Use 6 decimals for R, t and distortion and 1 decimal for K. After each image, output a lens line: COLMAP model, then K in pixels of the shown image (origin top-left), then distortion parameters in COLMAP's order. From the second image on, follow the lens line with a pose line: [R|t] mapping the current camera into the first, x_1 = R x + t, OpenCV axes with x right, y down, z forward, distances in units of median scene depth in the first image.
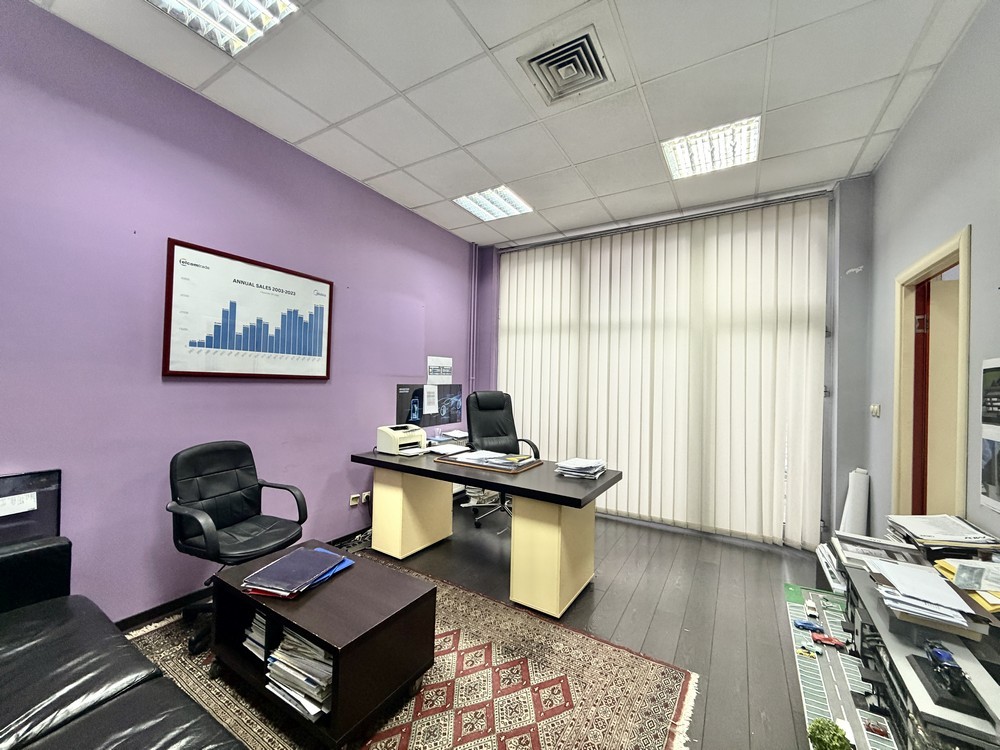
lens RADIAL K [[396.0, 0, 496.0], [0, 396.0, 377.2], [0, 0, 1]] dist [-0.000786, 0.000016]
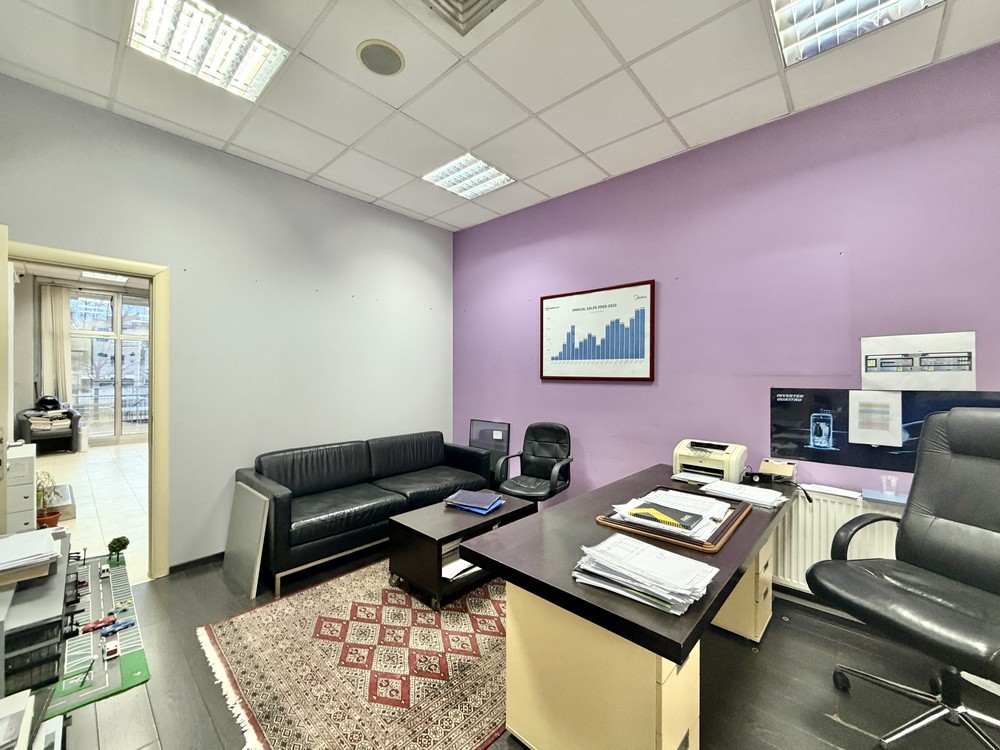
lens RADIAL K [[396.0, 0, 496.0], [0, 396.0, 377.2], [0, 0, 1]] dist [-0.000786, 0.000016]
pose [[-0.193637, -0.020855, -0.980852, 0.687572], [-0.000280, 0.999775, -0.021202, 0.019319], [0.981073, -0.003831, -0.193599, 0.916052]]
